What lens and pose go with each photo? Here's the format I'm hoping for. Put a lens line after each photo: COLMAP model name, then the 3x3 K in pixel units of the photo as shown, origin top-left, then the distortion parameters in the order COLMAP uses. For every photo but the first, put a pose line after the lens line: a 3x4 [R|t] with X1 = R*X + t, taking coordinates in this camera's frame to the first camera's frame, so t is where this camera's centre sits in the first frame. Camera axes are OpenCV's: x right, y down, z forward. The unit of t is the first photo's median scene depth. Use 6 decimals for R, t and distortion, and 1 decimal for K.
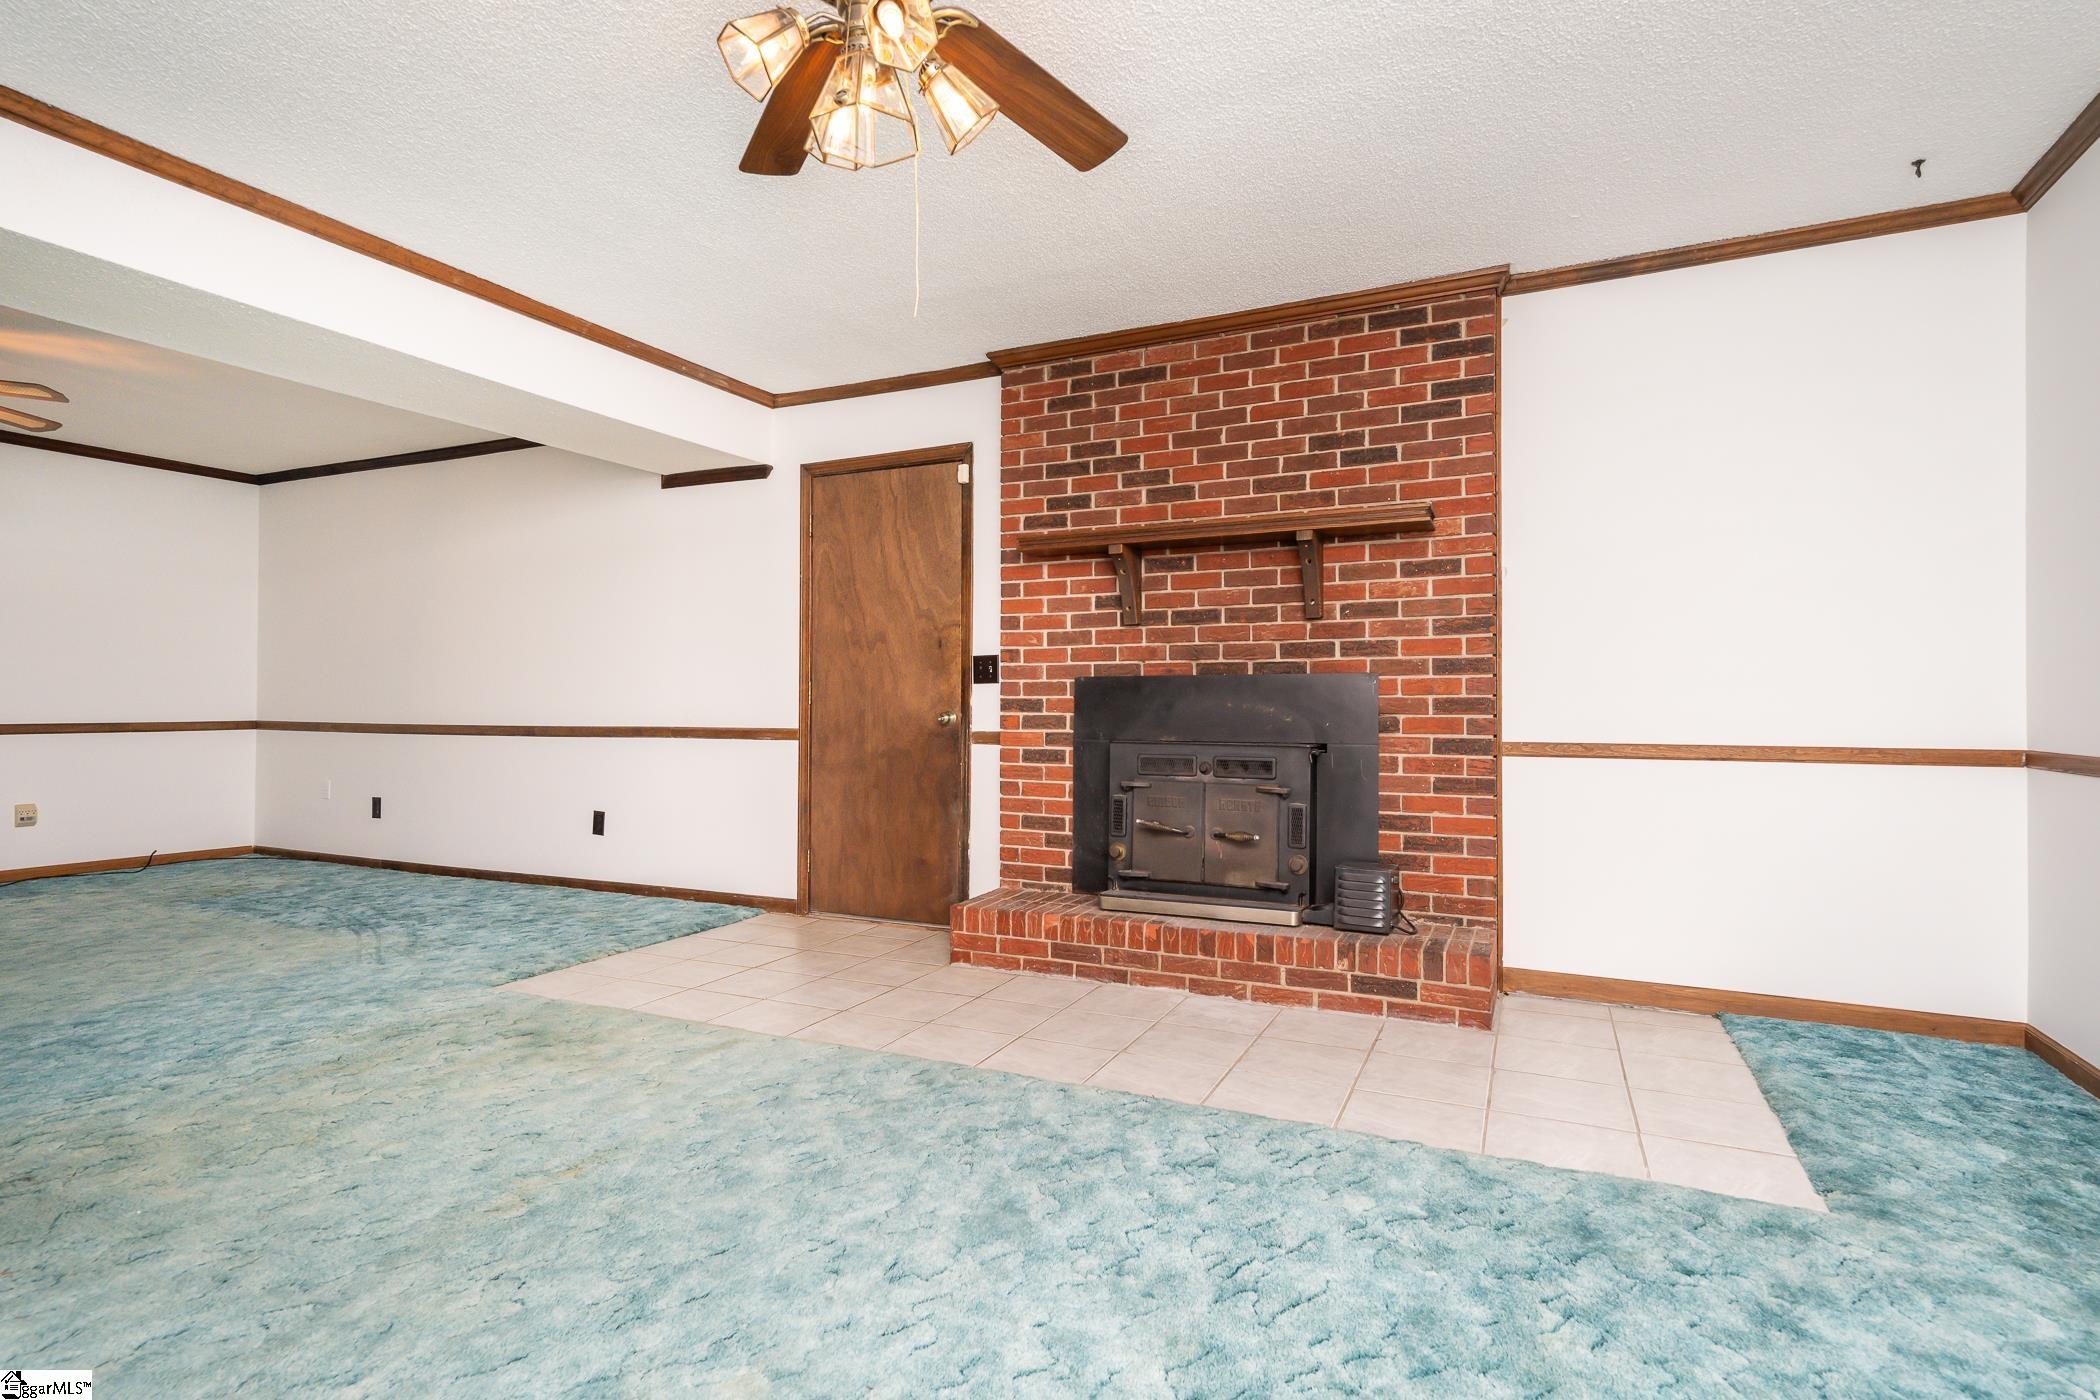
lens RADIAL K [[1082.7, 0, 1101.2], [0, 1082.7, 710.0], [0, 0, 1]] dist [0.018504, -0.005452]
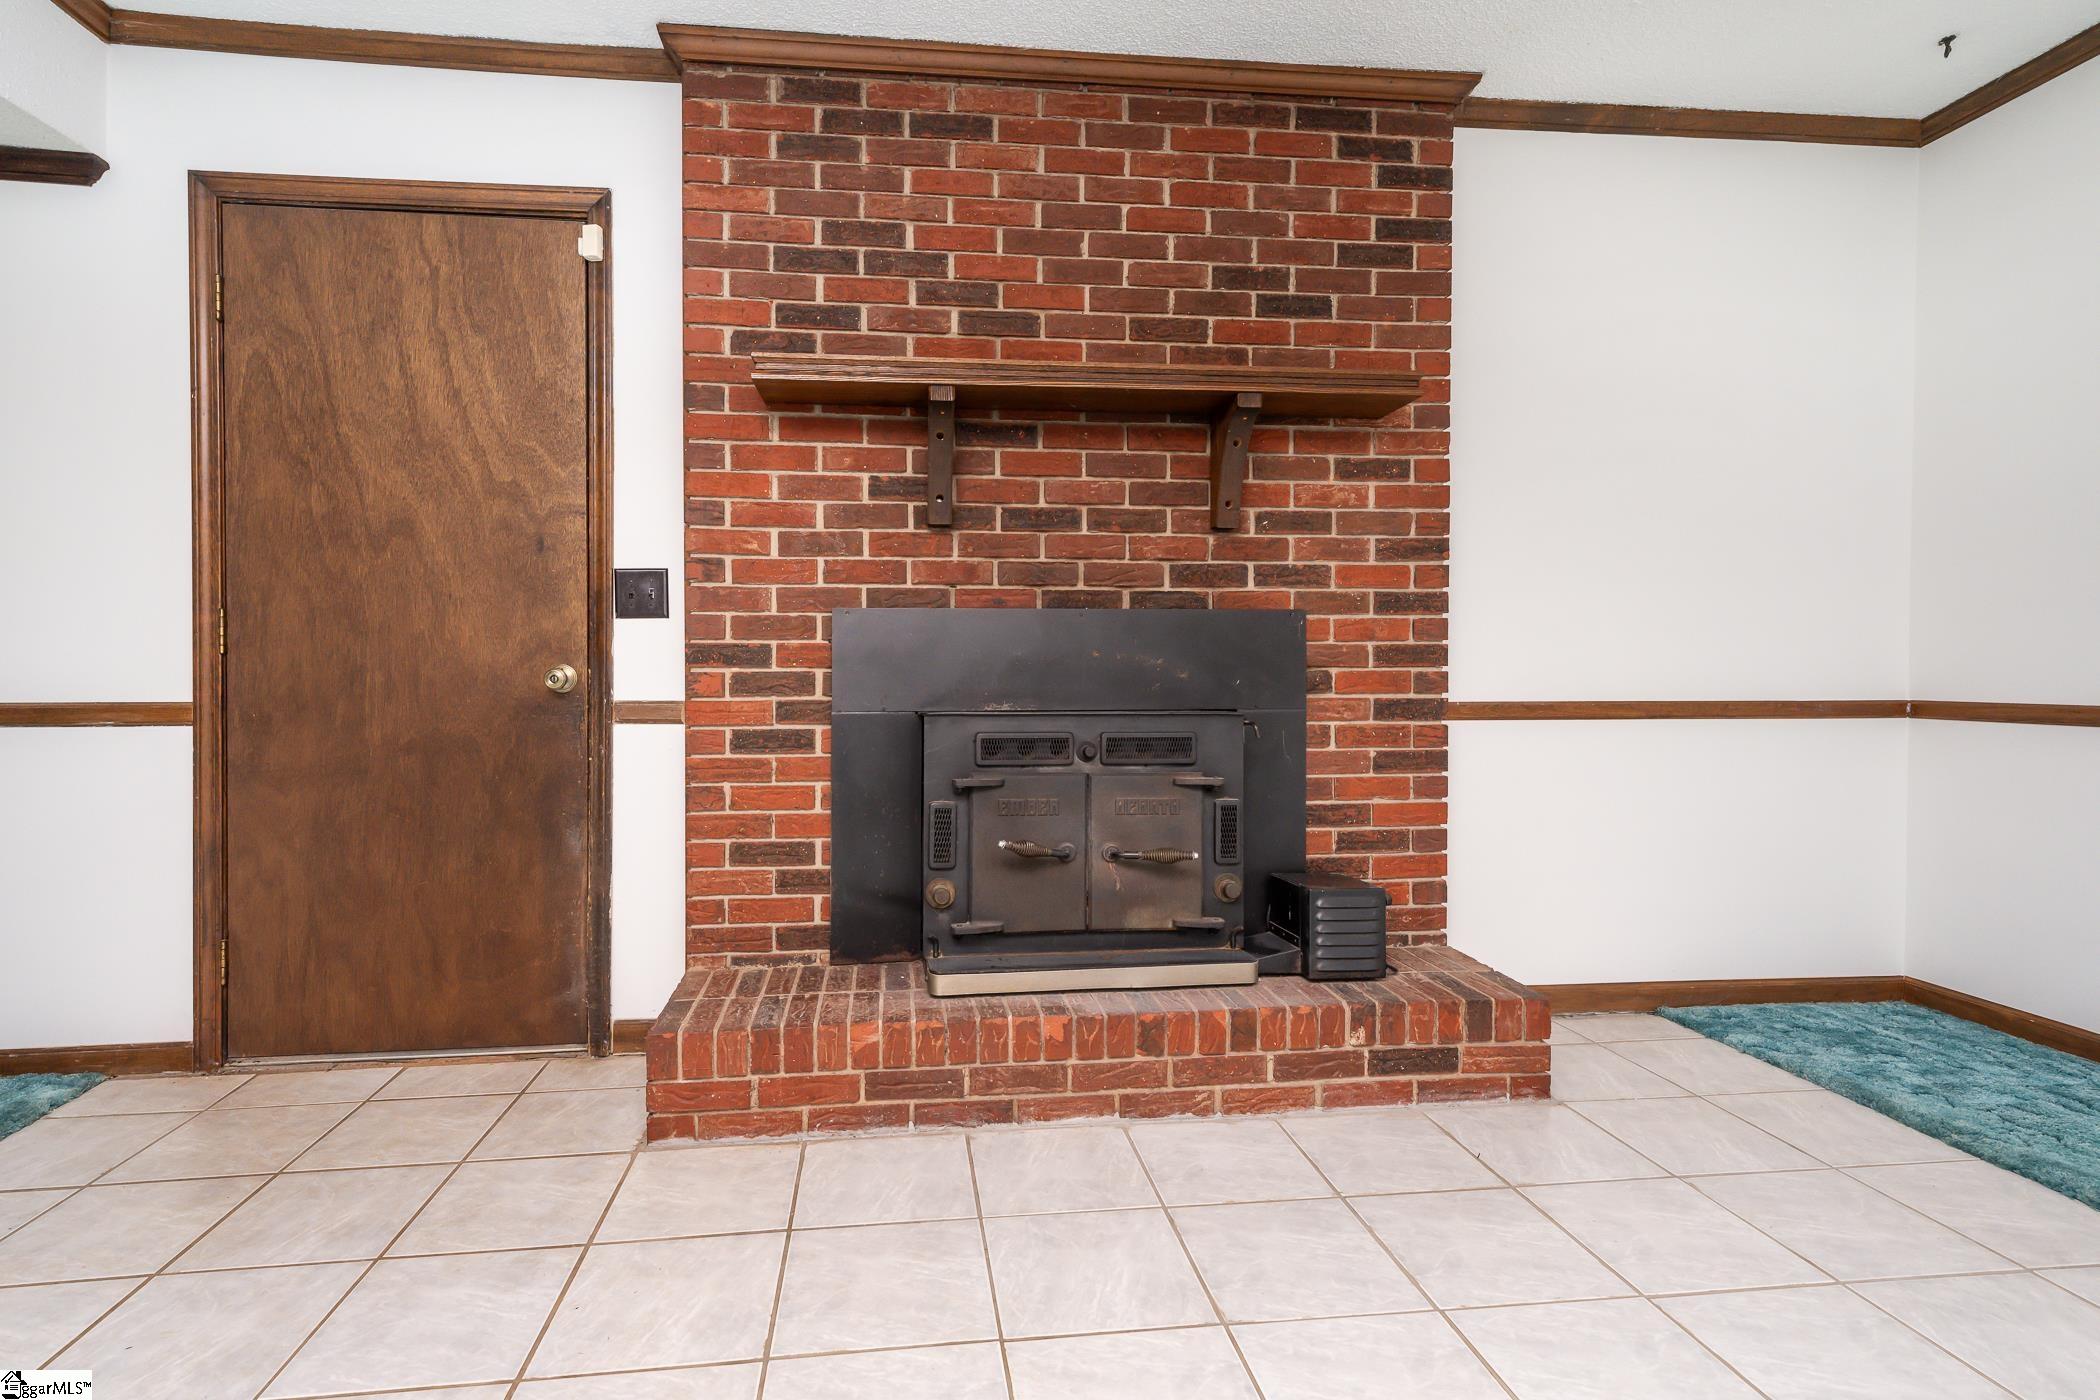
lens RADIAL K [[995.8, 0, 1036.4], [0, 995.8, 686.3], [0, 0, 1]] dist [0.014254, -0.002607]
pose [[0.854625, -0.011765, 0.519112, -0.226601], [0.004289, 0.999869, 0.015601, 0.005024], [-0.519227, -0.011106, 0.854564, 0.487648]]
